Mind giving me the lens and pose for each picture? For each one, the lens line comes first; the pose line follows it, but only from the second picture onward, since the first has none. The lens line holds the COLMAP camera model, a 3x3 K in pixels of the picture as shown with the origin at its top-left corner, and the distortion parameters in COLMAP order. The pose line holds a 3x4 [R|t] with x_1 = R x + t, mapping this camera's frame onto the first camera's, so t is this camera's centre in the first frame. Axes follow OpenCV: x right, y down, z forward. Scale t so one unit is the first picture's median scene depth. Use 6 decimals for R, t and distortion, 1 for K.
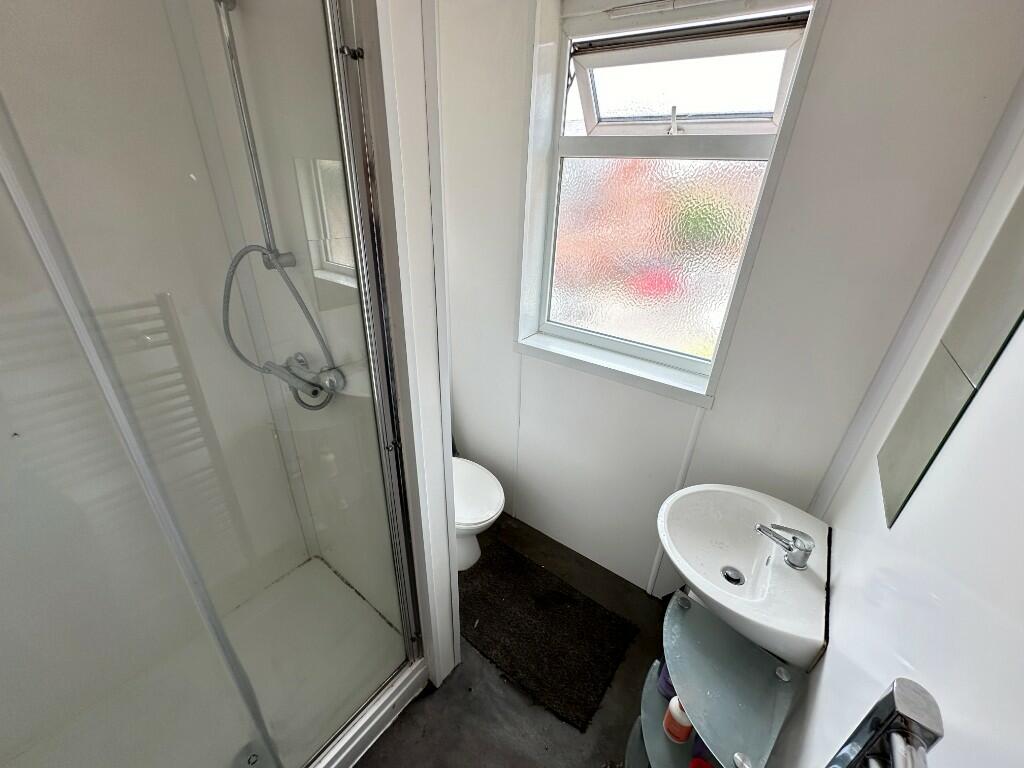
lens RADIAL K [[407.8, 0, 513.4], [0, 407.8, 387.0], [0, 0, 1]] dist [-0.003095, 0.001116]
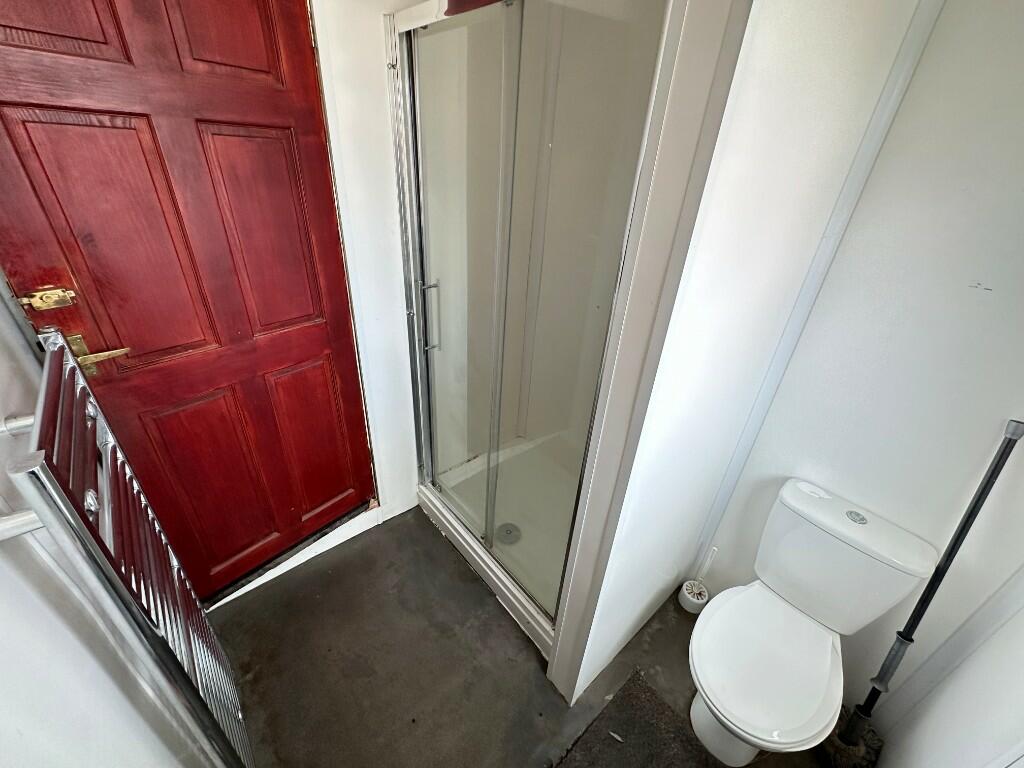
lens RADIAL K [[407.8, 0, 512.5], [0, 407.8, 380.0], [0, 0, 1]] dist [-0.003095, 0.001116]
pose [[-0.210436, 0.429097, -0.878403, 0.422467], [-0.497032, 0.726769, 0.474096, -0.226143], [0.841829, 0.536361, 0.060337, 0.527762]]
